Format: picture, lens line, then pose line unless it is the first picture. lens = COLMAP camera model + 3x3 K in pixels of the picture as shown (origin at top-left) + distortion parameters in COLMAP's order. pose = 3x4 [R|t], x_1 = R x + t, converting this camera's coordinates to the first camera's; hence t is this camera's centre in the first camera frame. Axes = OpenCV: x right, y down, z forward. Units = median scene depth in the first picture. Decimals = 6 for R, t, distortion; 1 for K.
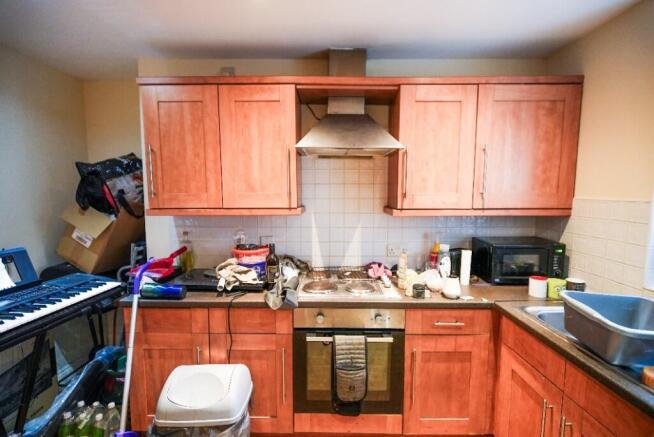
lens RADIAL K [[316.8, 0, 331.8], [0, 316.8, 218.1], [0, 0, 1]] dist [-0.000499, -0.006357]
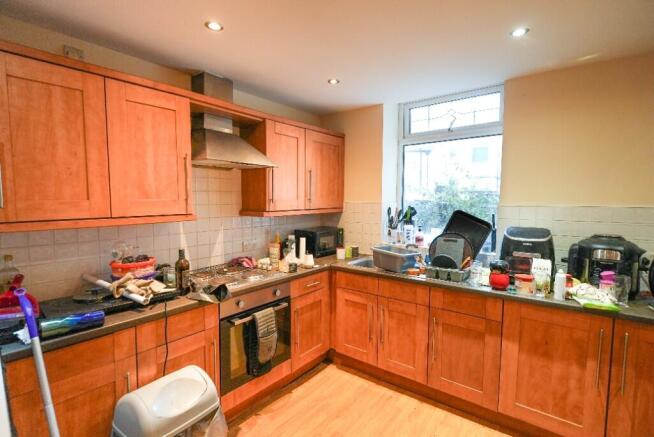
lens RADIAL K [[316.8, 0, 331.8], [0, 316.8, 218.1], [0, 0, 1]] dist [-0.000499, -0.006357]
pose [[0.598522, -0.051564, 0.799445, -0.702095], [0.068659, 0.997556, 0.012938, 0.000798], [-0.798159, 0.047146, 0.600600, -0.009387]]
